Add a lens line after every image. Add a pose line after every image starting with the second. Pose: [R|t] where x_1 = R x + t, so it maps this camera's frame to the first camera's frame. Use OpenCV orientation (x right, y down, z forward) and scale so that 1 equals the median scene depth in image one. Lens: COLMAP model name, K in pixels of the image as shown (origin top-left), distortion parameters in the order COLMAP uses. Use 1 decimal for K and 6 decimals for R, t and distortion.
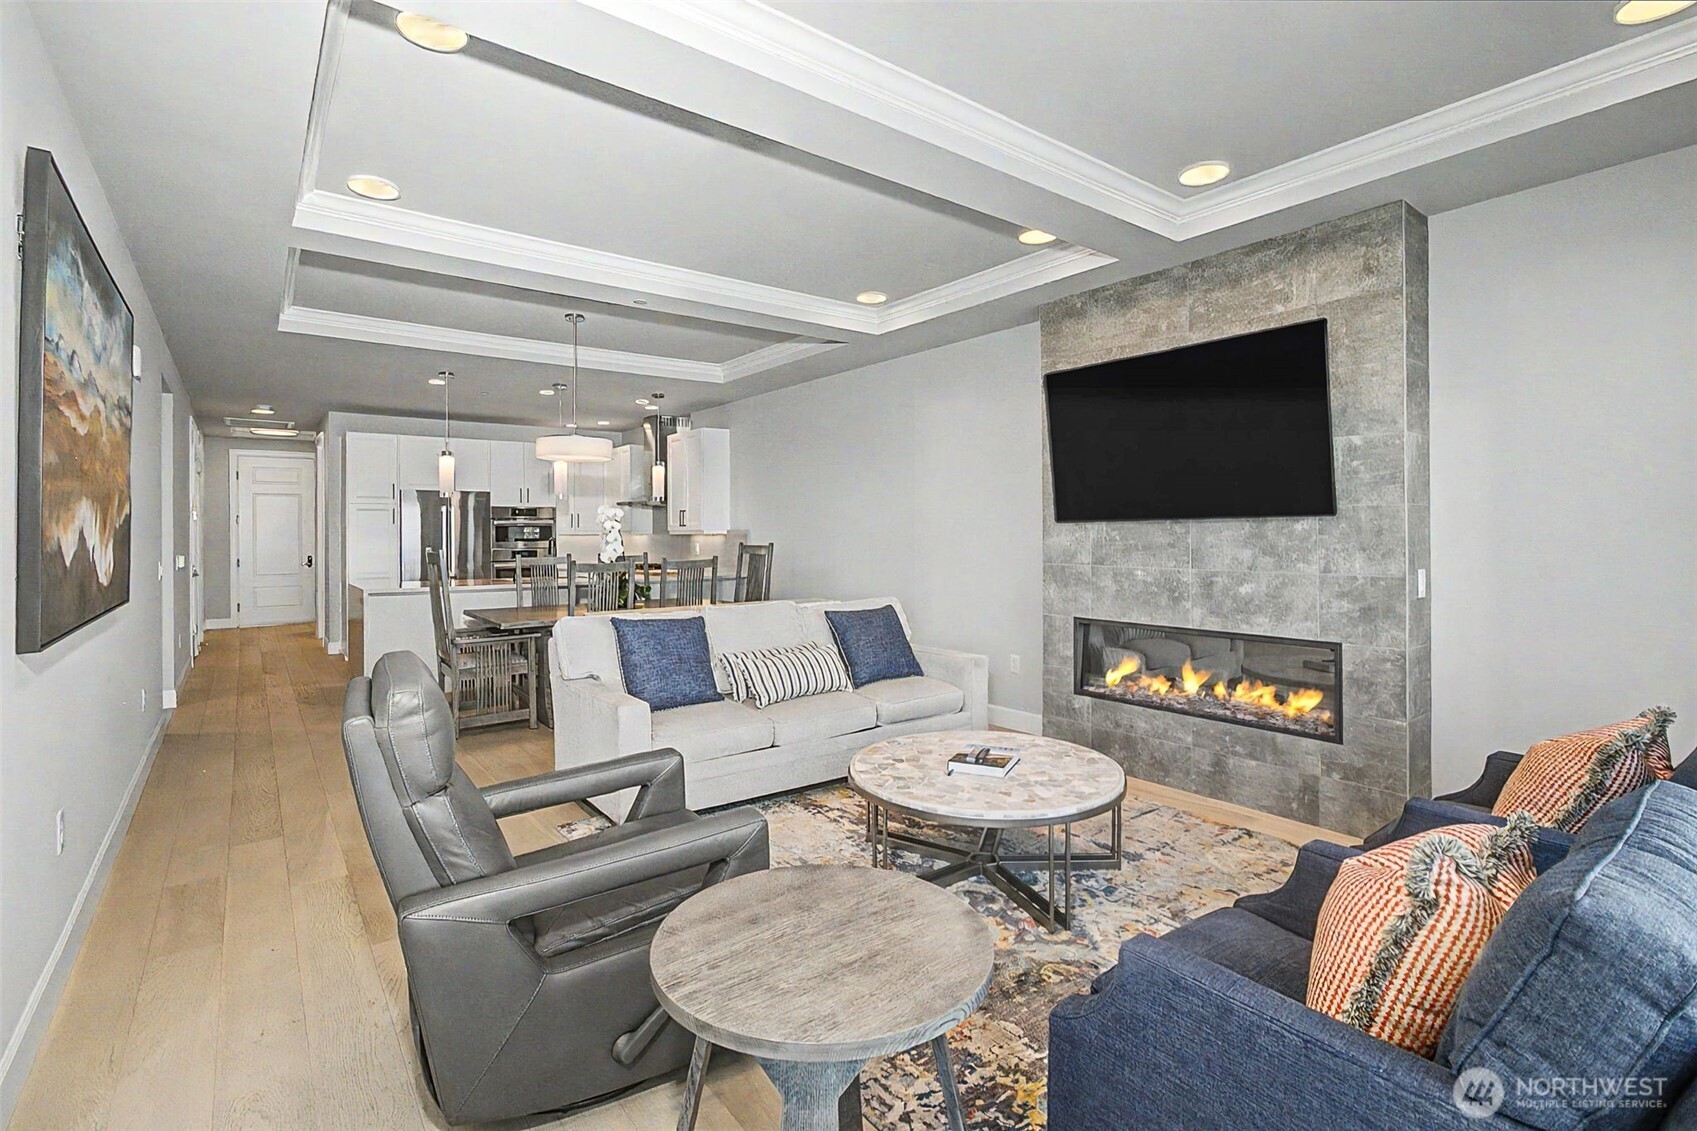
lens RADIAL K [[804.1, 0, 858.1], [0, 804.1, 529.2], [0, 0, 1]] dist [-0.002840, 0.000025]
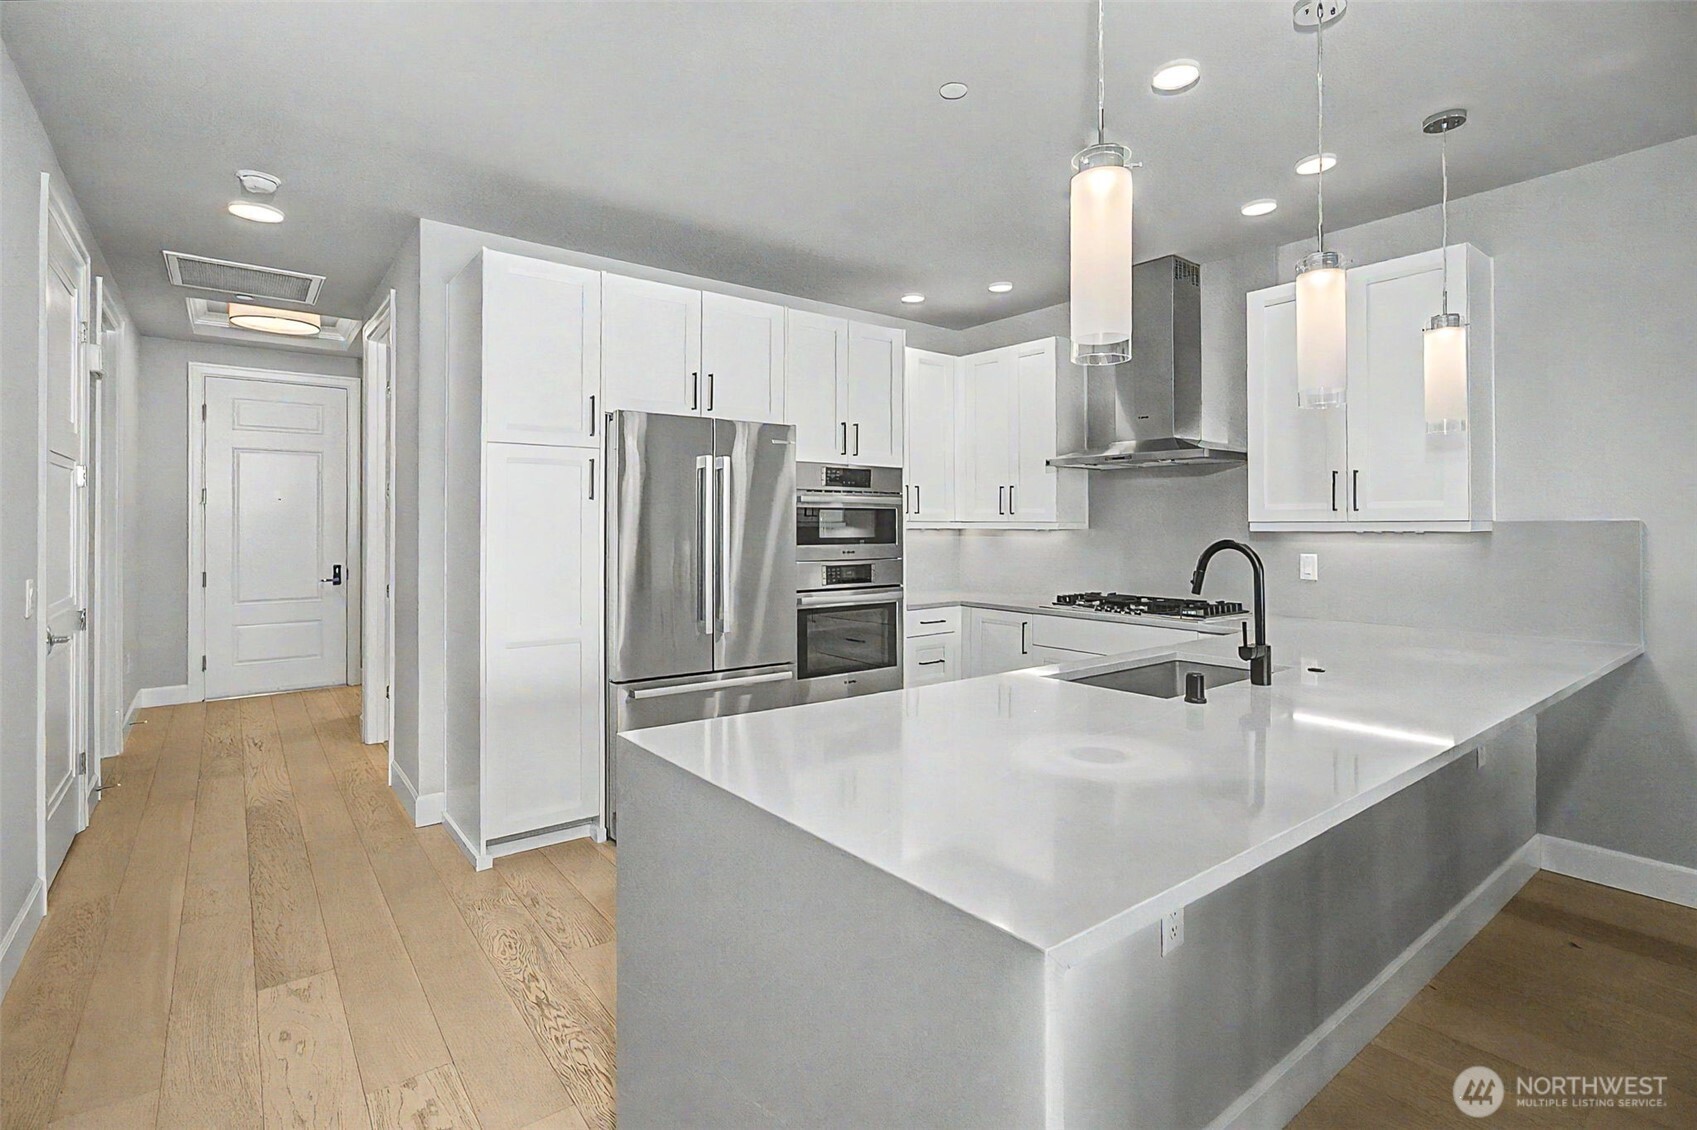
lens RADIAL K [[804.1, 0, 858.1], [0, 804.1, 528.7], [0, 0, 1]] dist [-0.002840, 0.000025]
pose [[0.999869, 0.005589, 0.015172, -0.387284], [-0.005667, 0.999971, 0.005103, 0.004520], [-0.015143, -0.005189, 0.999872, 0.515680]]
